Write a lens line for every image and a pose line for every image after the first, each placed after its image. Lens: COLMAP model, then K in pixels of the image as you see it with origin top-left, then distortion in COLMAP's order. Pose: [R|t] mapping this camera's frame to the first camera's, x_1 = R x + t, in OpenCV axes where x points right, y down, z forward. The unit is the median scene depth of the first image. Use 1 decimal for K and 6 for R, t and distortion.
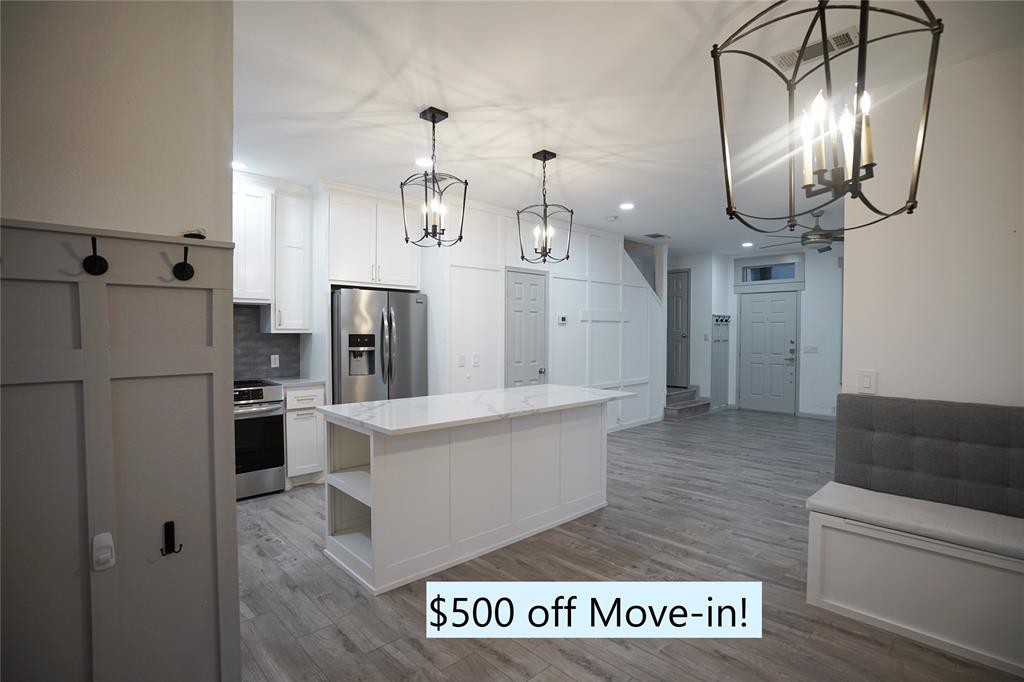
lens RADIAL K [[497.5, 0, 504.2], [0, 497.5, 340.3], [0, 0, 1]] dist [-0.041319, 0.000389]
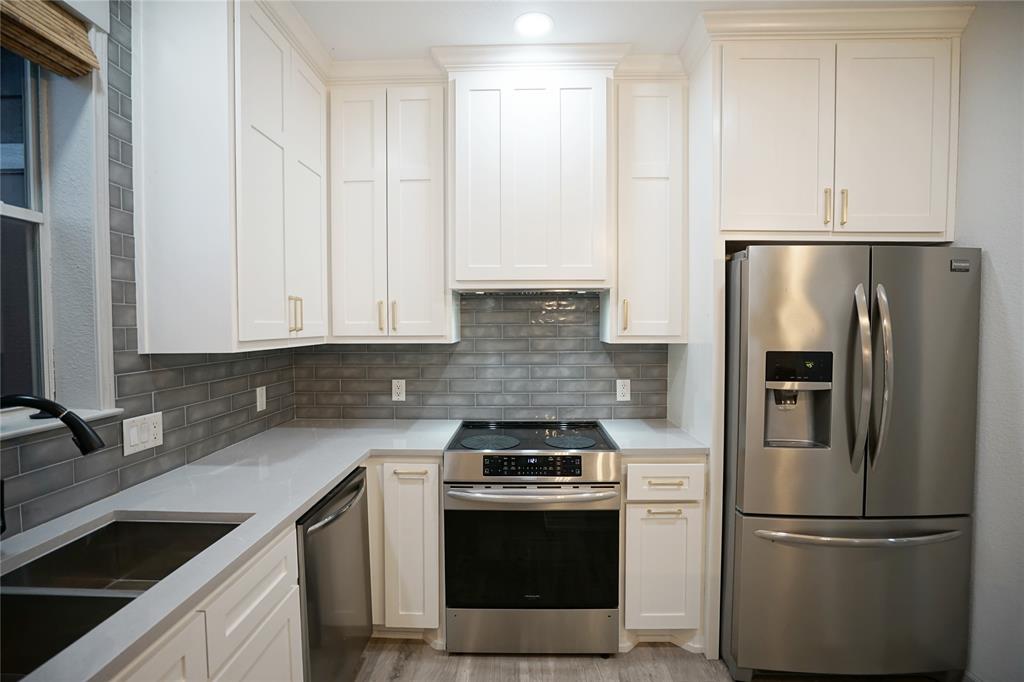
lens RADIAL K [[497.5, 0, 504.2], [0, 497.5, 340.3], [0, 0, 1]] dist [-0.041319, 0.000389]
pose [[0.717638, 0.019082, -0.696155, -0.176027], [-0.008855, 0.999794, 0.018277, -0.026656], [0.696360, -0.006952, 0.717659, 0.525575]]
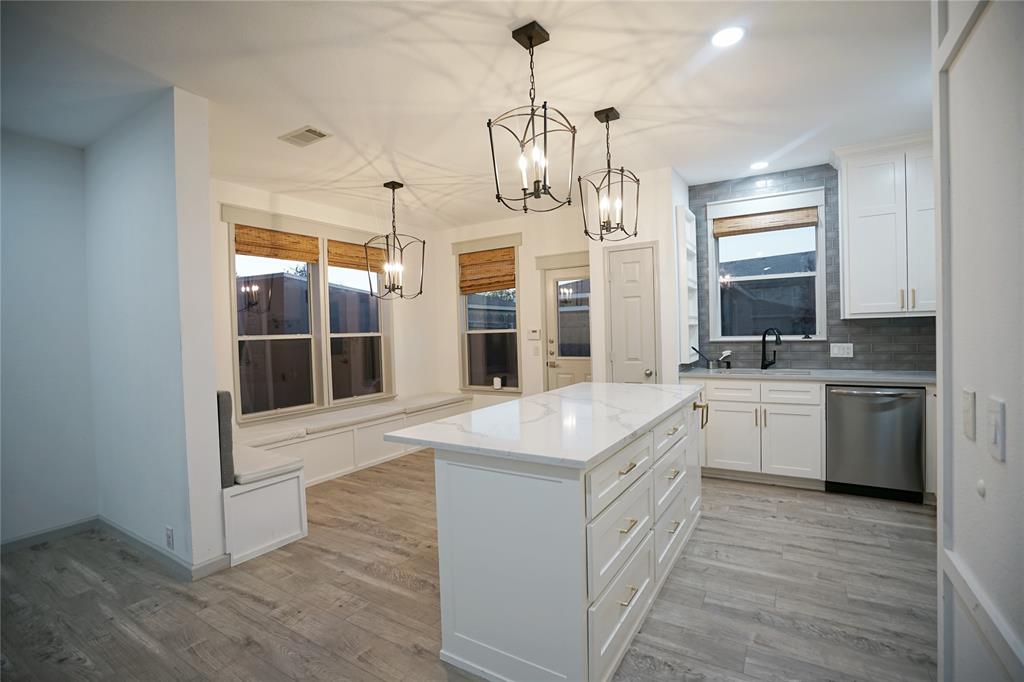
lens RADIAL K [[464.5, 0, 512.0], [0, 464.5, 341.0], [0, 0, 1]] dist [-0.041255, 0.000202]
pose [[-0.964601, 0.031190, -0.261863, 0.216974], [0.022191, 0.999059, 0.037252, -0.012250], [0.262779, 0.030123, -0.964386, 1.278851]]
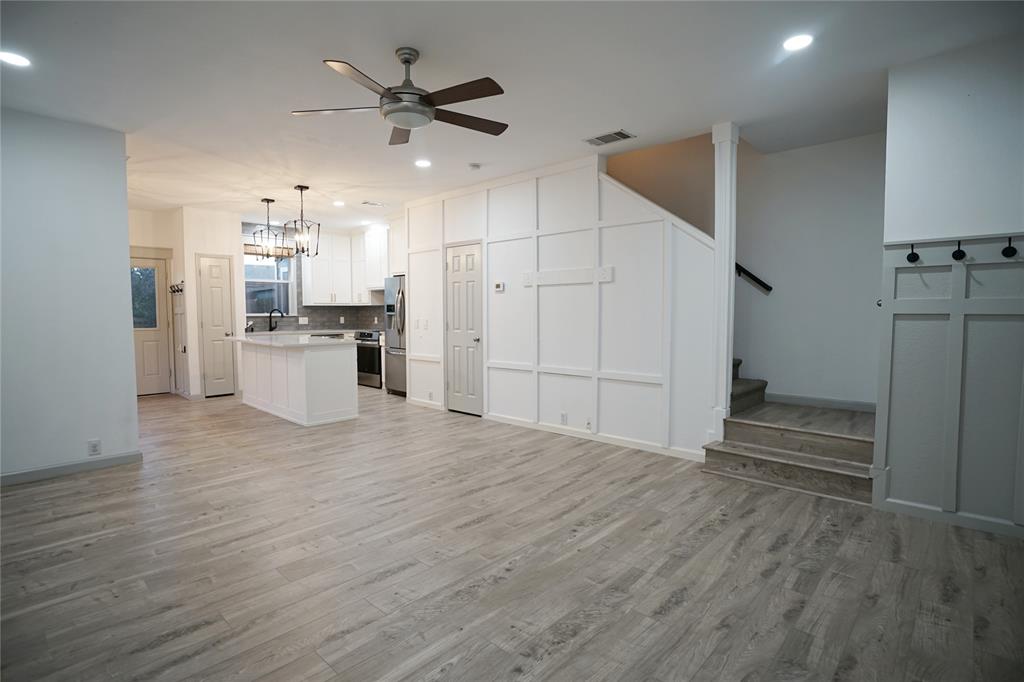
lens RADIAL K [[492.7, 0, 512.0], [0, 492.7, 341.0], [0, 0, 1]] dist [-0.082209, 0.000126]
pose [[0.084642, 0.059311, -0.994645, 1.375283], [-0.016301, 0.998176, 0.058134, 0.007236], [0.996278, 0.011293, 0.085454, 1.264702]]
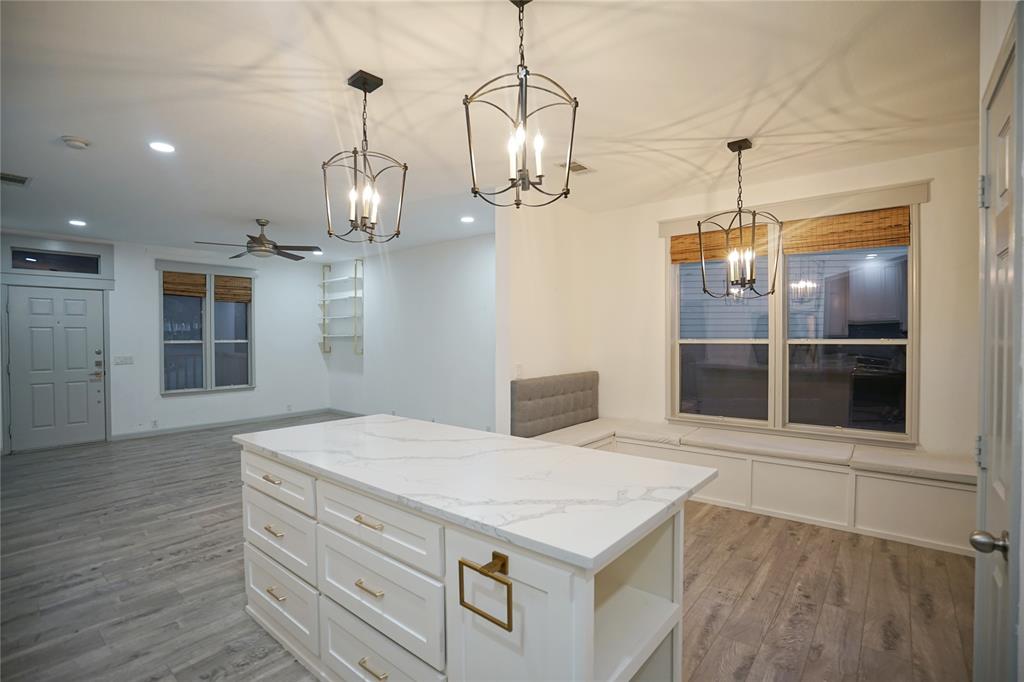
lens RADIAL K [[480.6, 0, 512.0], [0, 480.6, 341.0], [0, 0, 1]] dist [-0.035038, 0.000600]
pose [[-0.135785, -0.015522, 0.990617, -0.483440], [0.023086, 0.999556, 0.018827, -0.024309], [-0.990469, 0.025425, -0.135366, 0.740280]]
